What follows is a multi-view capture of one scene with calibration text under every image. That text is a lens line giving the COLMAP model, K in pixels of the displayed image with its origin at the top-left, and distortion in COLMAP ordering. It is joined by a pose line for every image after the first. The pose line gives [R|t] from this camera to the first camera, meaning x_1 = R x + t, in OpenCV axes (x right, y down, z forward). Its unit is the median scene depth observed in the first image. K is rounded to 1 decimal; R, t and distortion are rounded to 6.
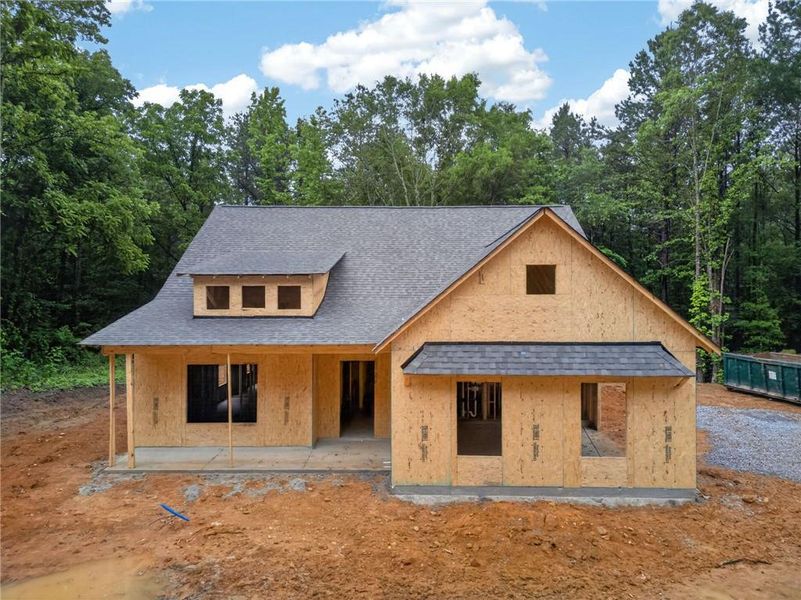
lens RADIAL K [[573.8, 0, 400.5], [0, 573.8, 300.0], [0, 0, 1]] dist [0.097608, -0.092480]
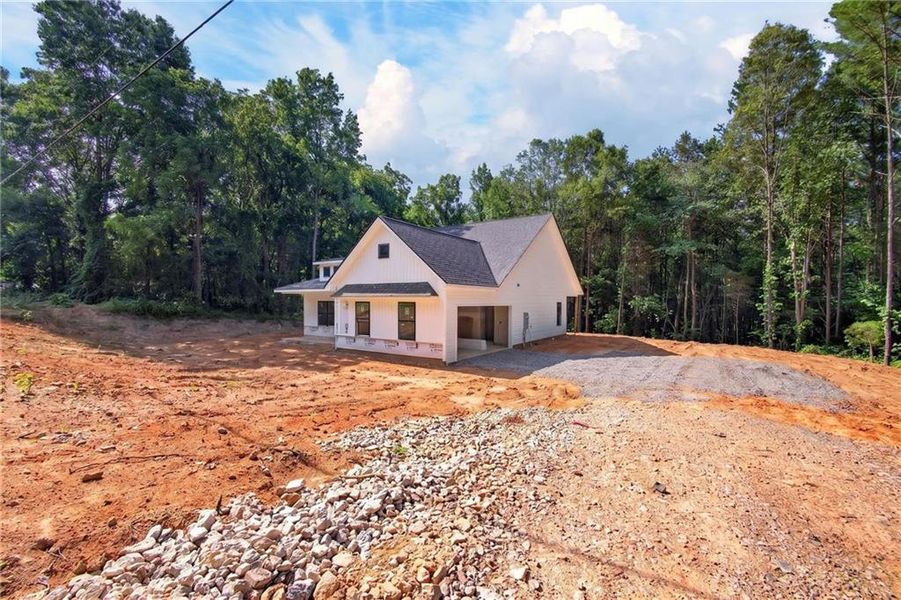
lens RADIAL K [[393.3, 0, 443.6], [0, 393.3, 300.4], [0, 0, 1]] dist [-0.023703, 0.000169]
pose [[0.825289, 0.003292, -0.564702, 0.945270], [-0.009563, 0.999921, -0.008147, 0.116318], [0.564630, 0.012124, 0.825255, -0.016111]]
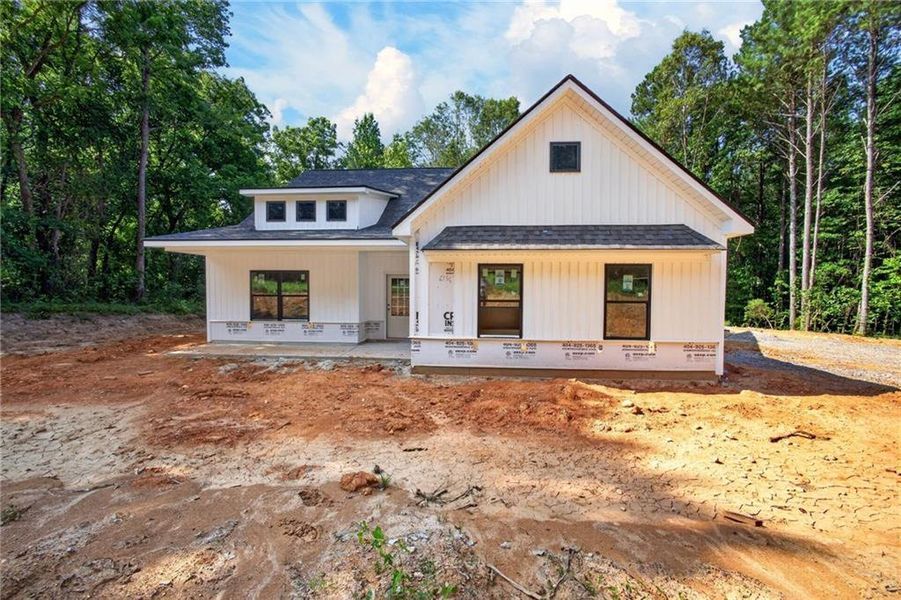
lens RADIAL K [[380.2, 0, 450.5], [0, 380.2, 300.0], [0, 0, 1]] dist [-0.002461, -0.000185]
pose [[0.998322, 0.006130, -0.057574, 0.070888], [-0.004572, 0.999620, 0.027166, 0.148593], [0.057719, -0.026857, 0.997972, 0.270672]]
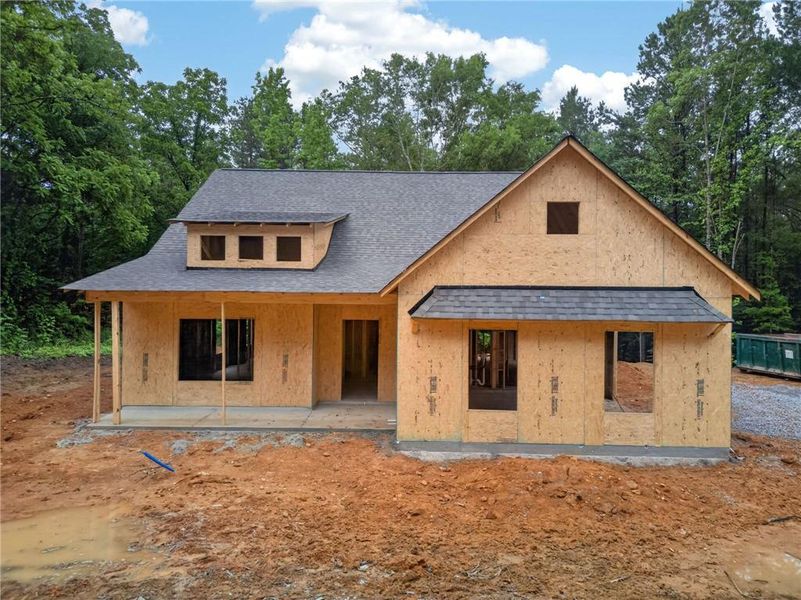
lens RADIAL K [[564.9, 0, 401.6], [0, 564.9, 296.7], [0, 0, 1]] dist [0.099085, -0.089039]
pose [[0.999923, 0.012284, -0.001913, -0.006920], [-0.012291, 0.999918, -0.003540, 0.075367], [0.001869, 0.003563, 0.999992, 0.076652]]
